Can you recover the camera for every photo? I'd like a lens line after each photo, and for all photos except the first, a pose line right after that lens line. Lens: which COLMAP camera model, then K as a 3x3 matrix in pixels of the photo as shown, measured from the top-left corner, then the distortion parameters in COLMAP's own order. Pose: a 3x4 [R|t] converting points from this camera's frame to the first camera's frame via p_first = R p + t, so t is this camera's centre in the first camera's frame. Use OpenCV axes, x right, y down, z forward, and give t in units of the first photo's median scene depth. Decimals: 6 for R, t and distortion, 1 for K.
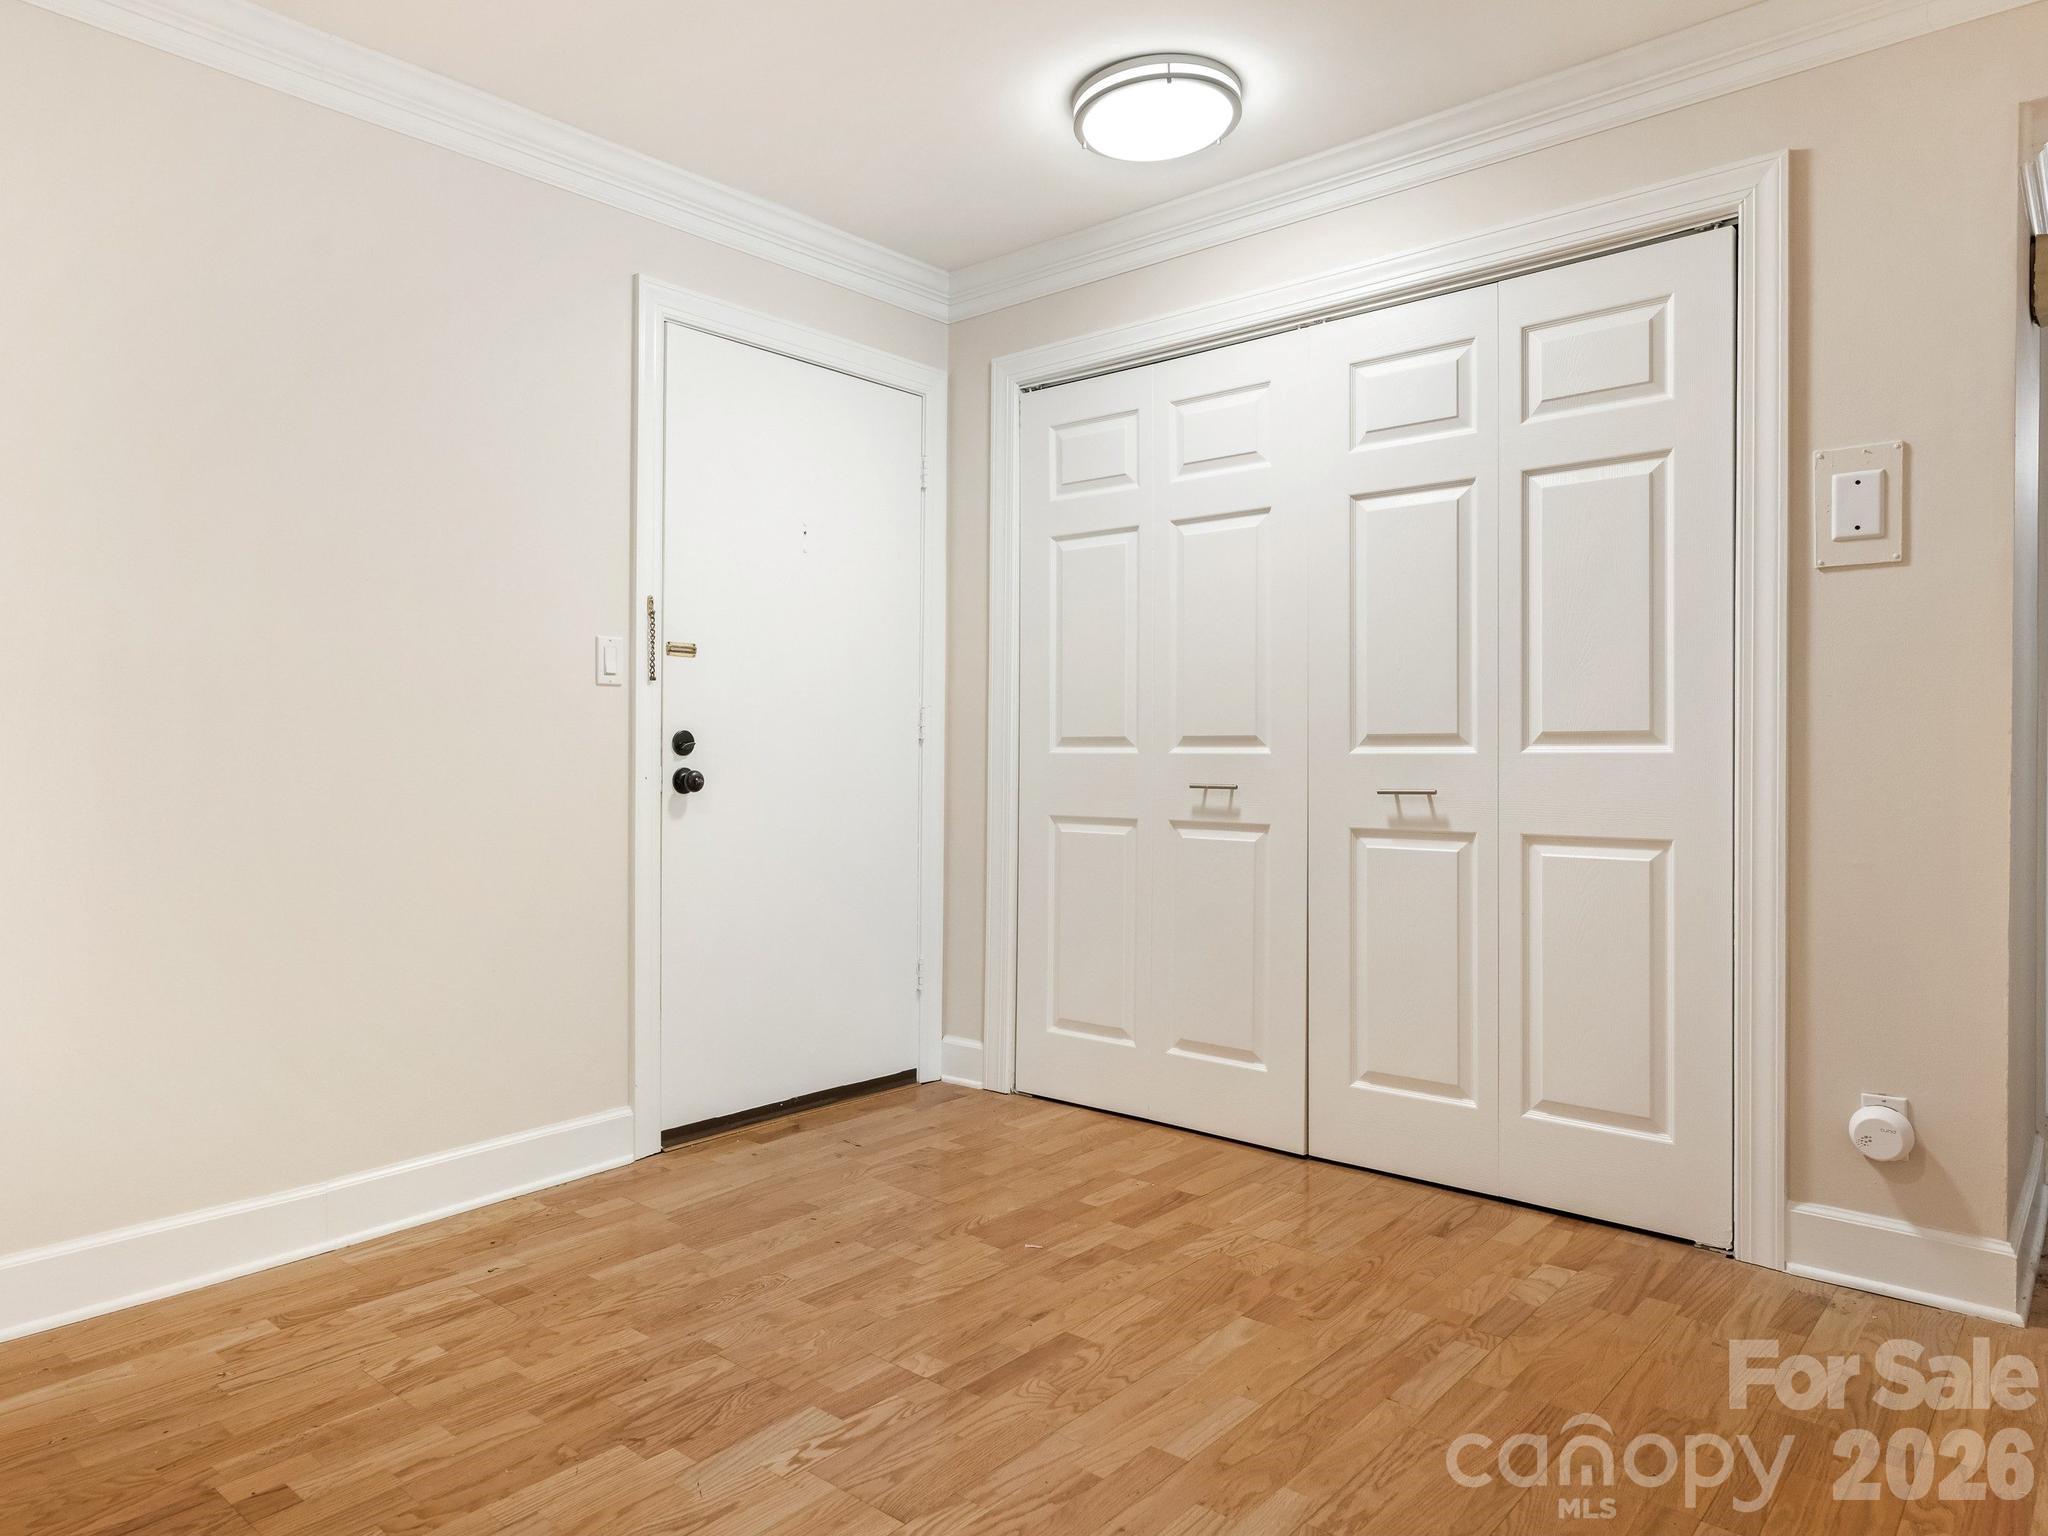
lens RADIAL K [[1339.6, 0, 1015.8], [0, 1339.6, 762.4], [0, 0, 1]] dist [0.003183, -0.004789]
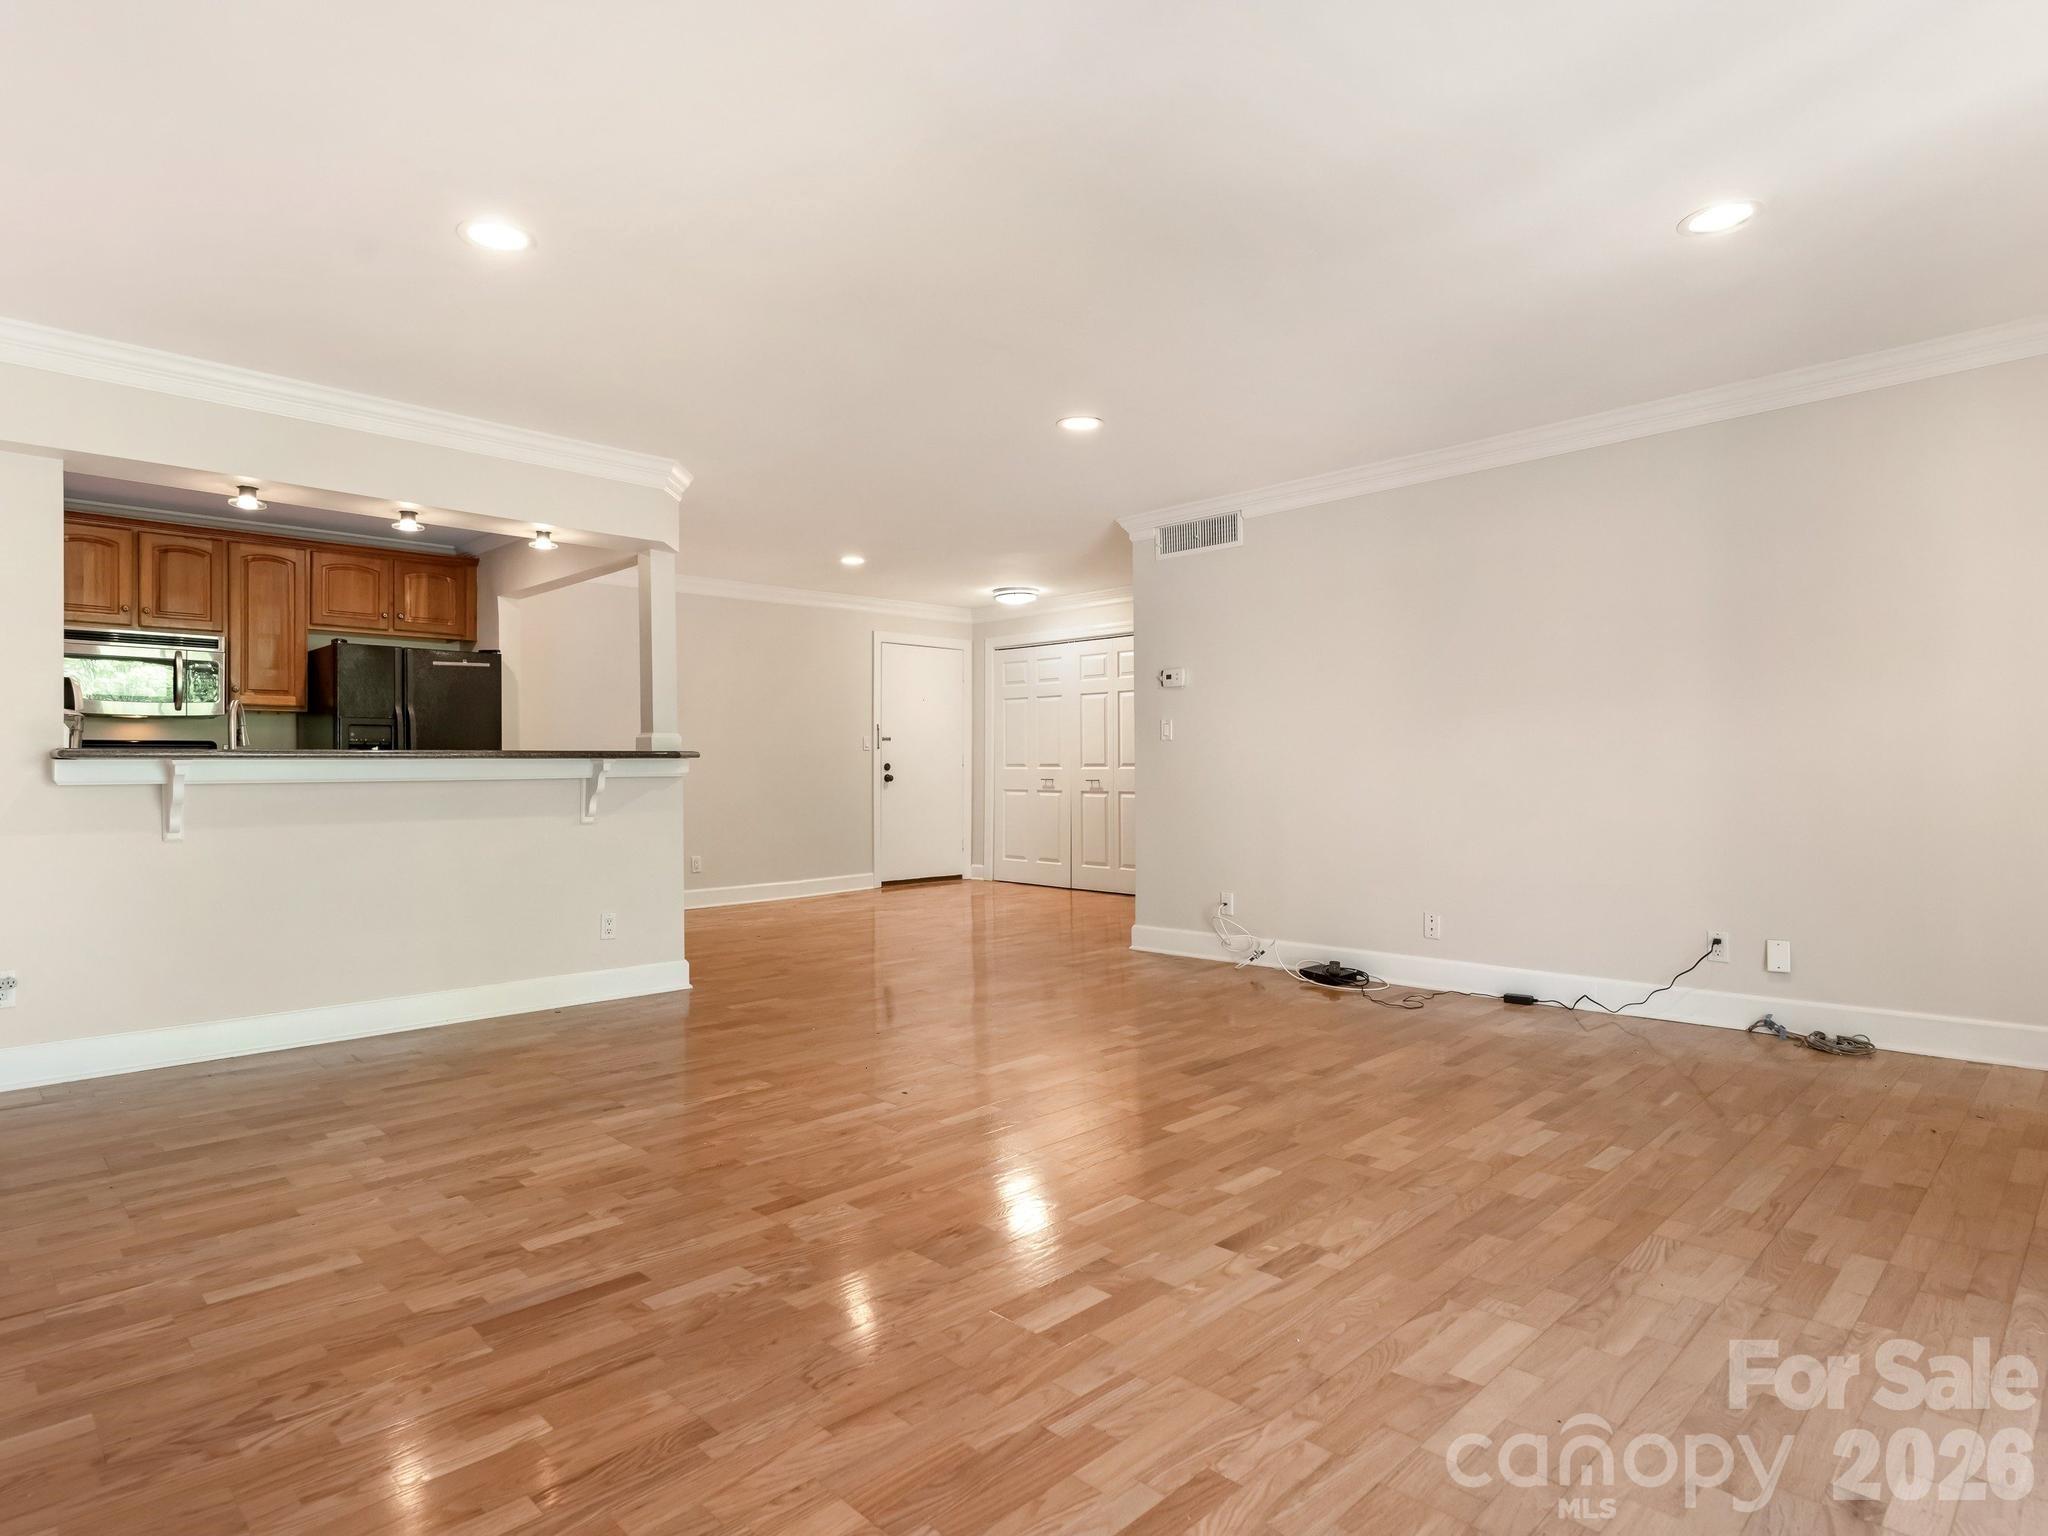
lens RADIAL K [[1057.3, 0, 1017.5], [0, 1057.3, 771.2], [0, 0, 1]] dist [-0.005251, -0.000591]
pose [[0.996070, -0.005265, -0.088414, 0.311899], [0.005177, 0.999986, -0.001221, 0.000958], [0.088419, 0.000759, 0.996083, -1.613860]]
